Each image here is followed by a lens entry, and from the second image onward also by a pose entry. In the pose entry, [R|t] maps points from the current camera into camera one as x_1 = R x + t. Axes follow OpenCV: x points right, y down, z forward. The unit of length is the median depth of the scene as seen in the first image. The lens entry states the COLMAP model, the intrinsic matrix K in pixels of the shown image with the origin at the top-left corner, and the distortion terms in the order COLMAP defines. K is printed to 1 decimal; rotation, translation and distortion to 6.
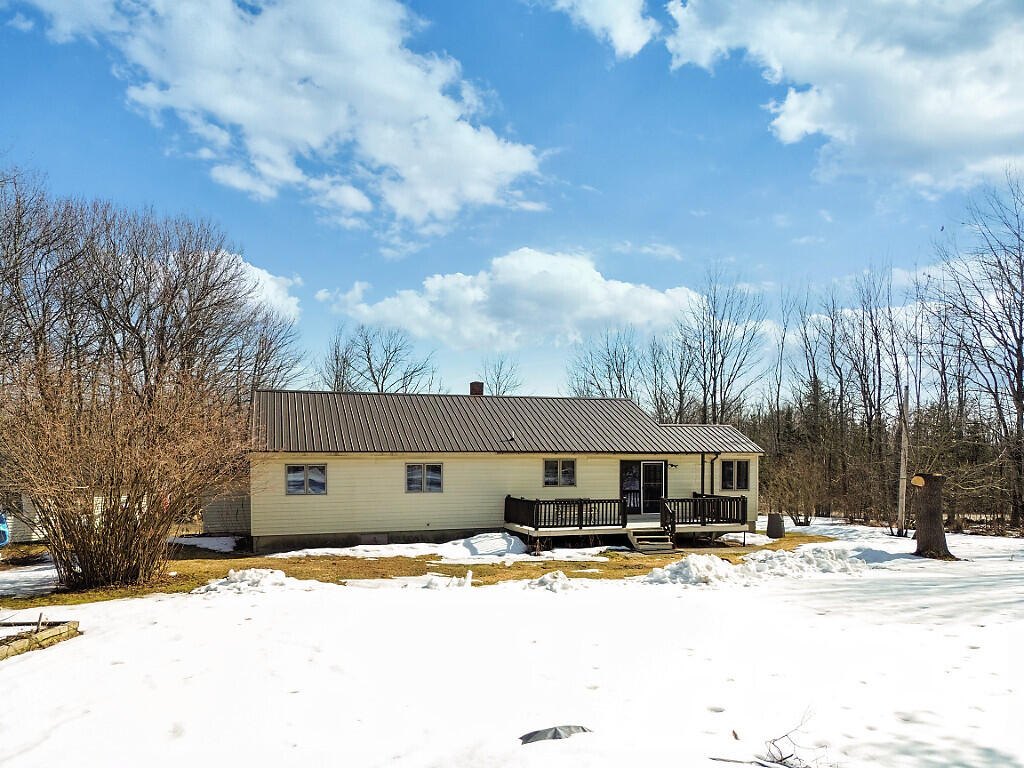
lens RADIAL K [[702.0, 0, 516.3], [0, 702.0, 405.2], [0, 0, 1]] dist [0.058447, -0.039378]
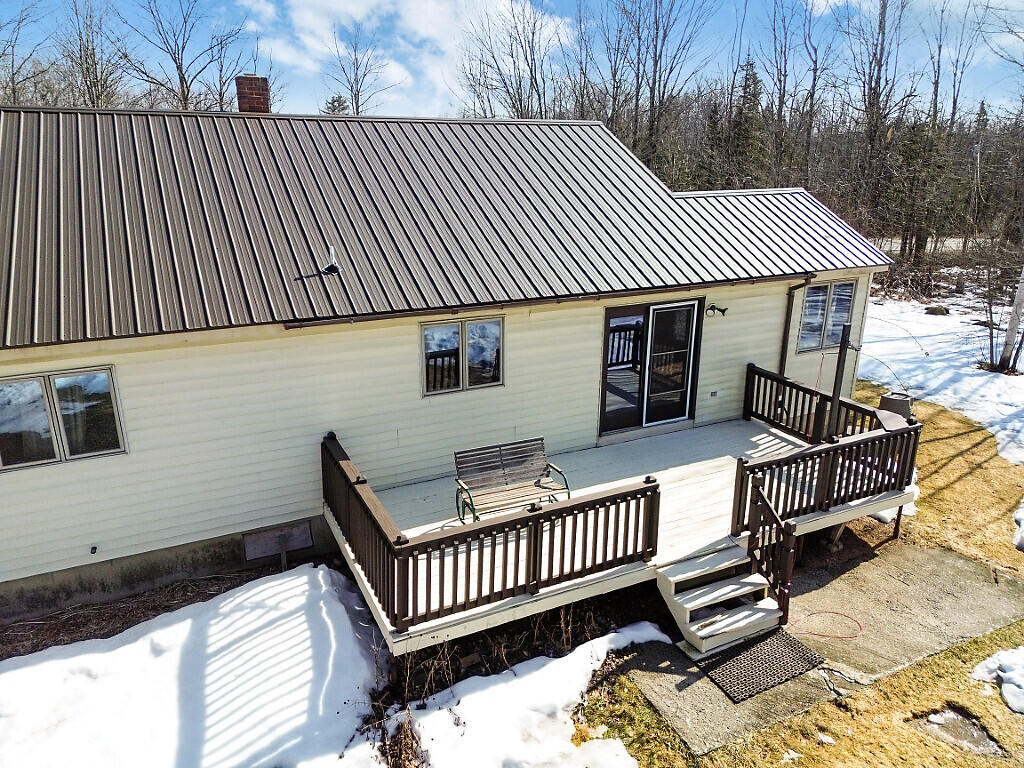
lens RADIAL K [[702.0, 0, 516.3], [0, 702.0, 405.2], [0, 0, 1]] dist [0.058447, -0.039378]
pose [[0.987068, -0.052181, 0.151573, 0.031426], [-0.015030, 0.911247, 0.411586, -0.043174], [-0.159597, -0.408542, 0.898678, 0.656613]]
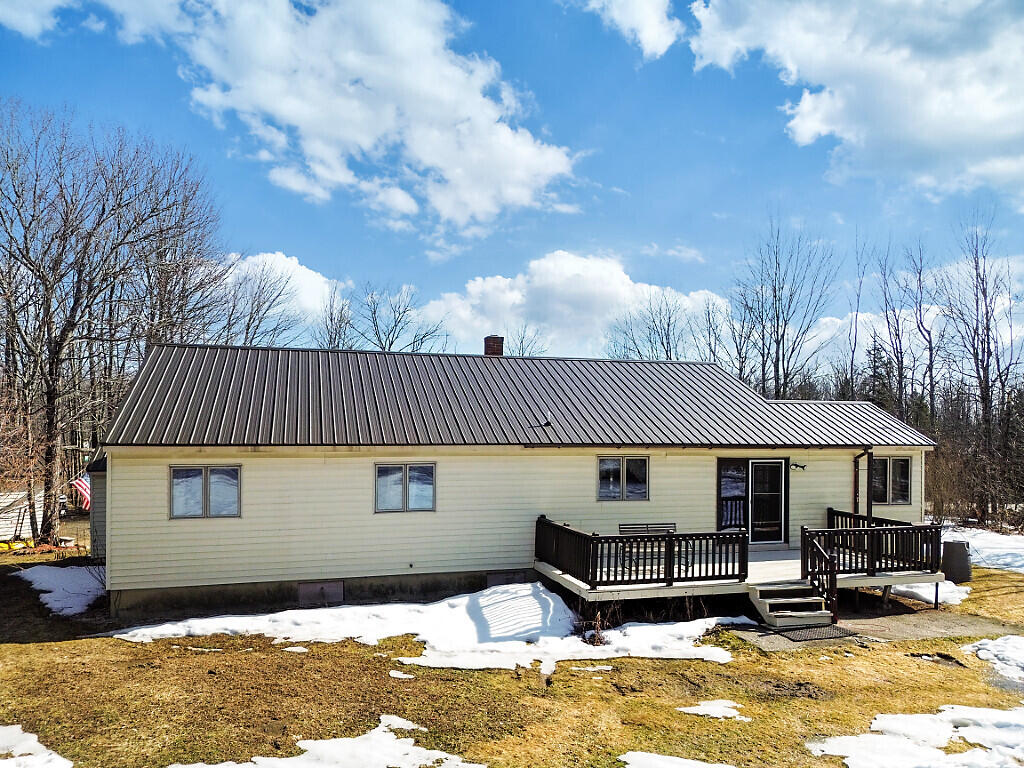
lens RADIAL K [[702.0, 0, 516.3], [0, 702.0, 405.2], [0, 0, 1]] dist [0.058447, -0.039378]
pose [[0.999445, 0.008794, -0.032142, -0.014923], [-0.007279, 0.998871, 0.046953, 0.002222], [0.032518, -0.046693, 0.998380, 0.386721]]
